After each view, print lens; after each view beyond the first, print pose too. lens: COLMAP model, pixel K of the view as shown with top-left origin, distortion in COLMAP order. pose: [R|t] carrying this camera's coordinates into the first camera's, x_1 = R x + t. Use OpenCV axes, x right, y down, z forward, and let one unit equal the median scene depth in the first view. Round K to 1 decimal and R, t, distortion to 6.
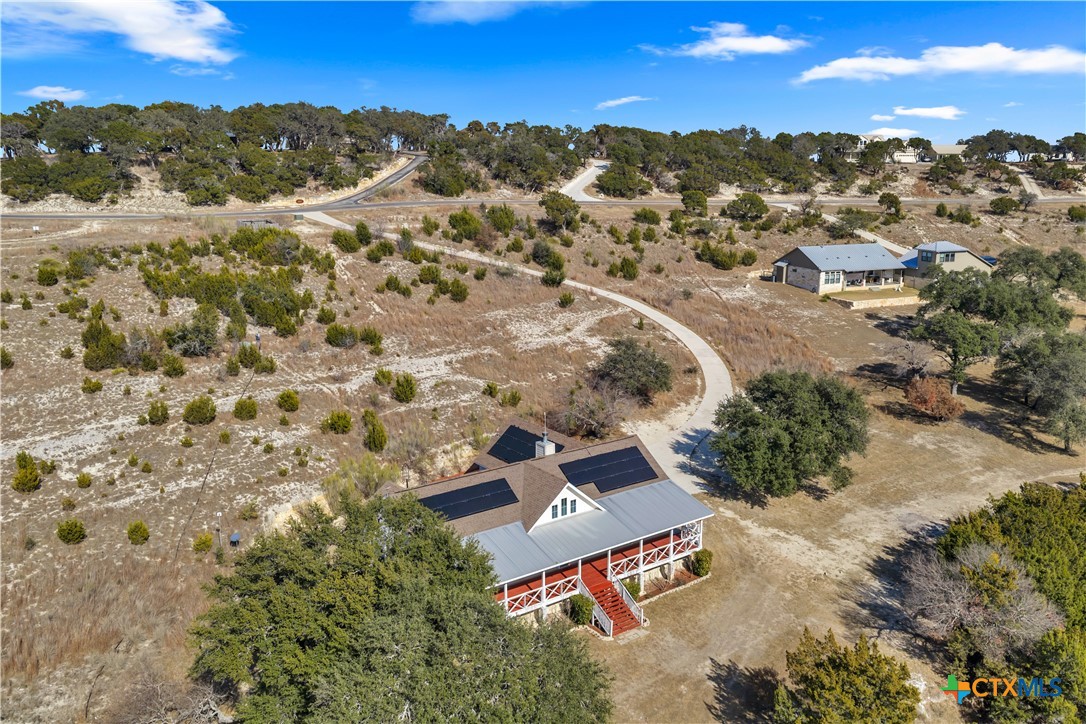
lens RADIAL K [[874.0, 0, 543.0], [0, 874.0, 362.0], [0, 0, 1]] dist [0.007297, -0.044690]
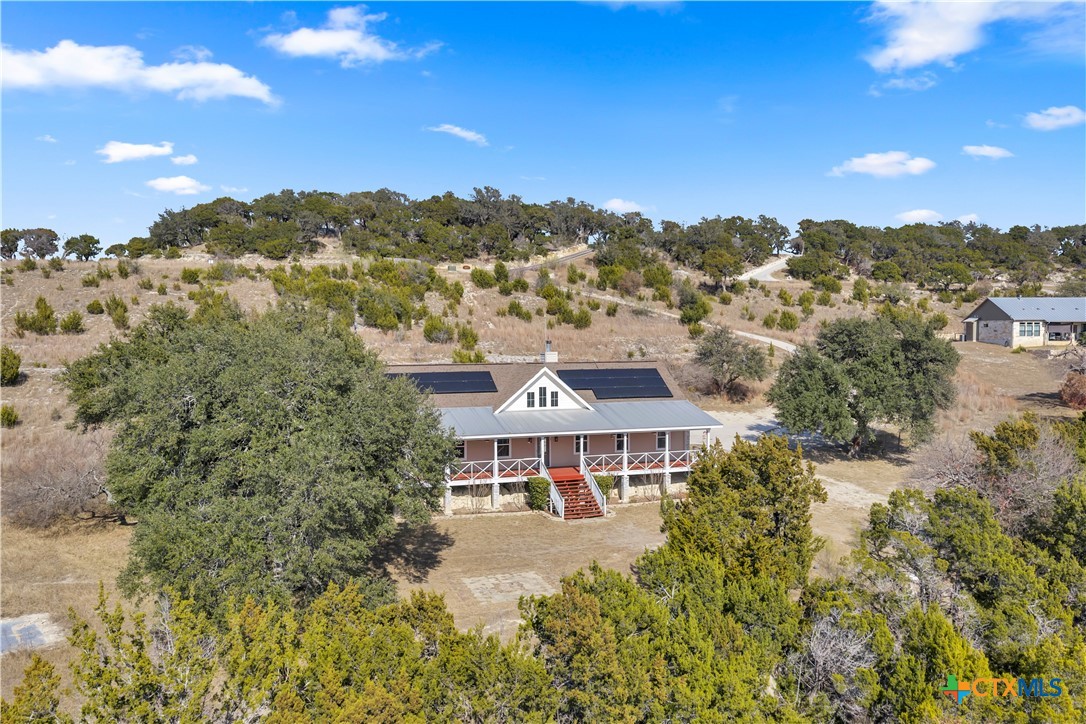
lens RADIAL K [[911.0, 0, 543.0], [0, 911.0, 362.0], [0, 0, 1]] dist [-0.008660, -0.013668]
pose [[0.961111, 0.010987, -0.275942, 0.118298], [-0.061978, 0.982301, -0.176757, 0.122547], [0.269116, 0.186985, 0.944782, 0.035635]]
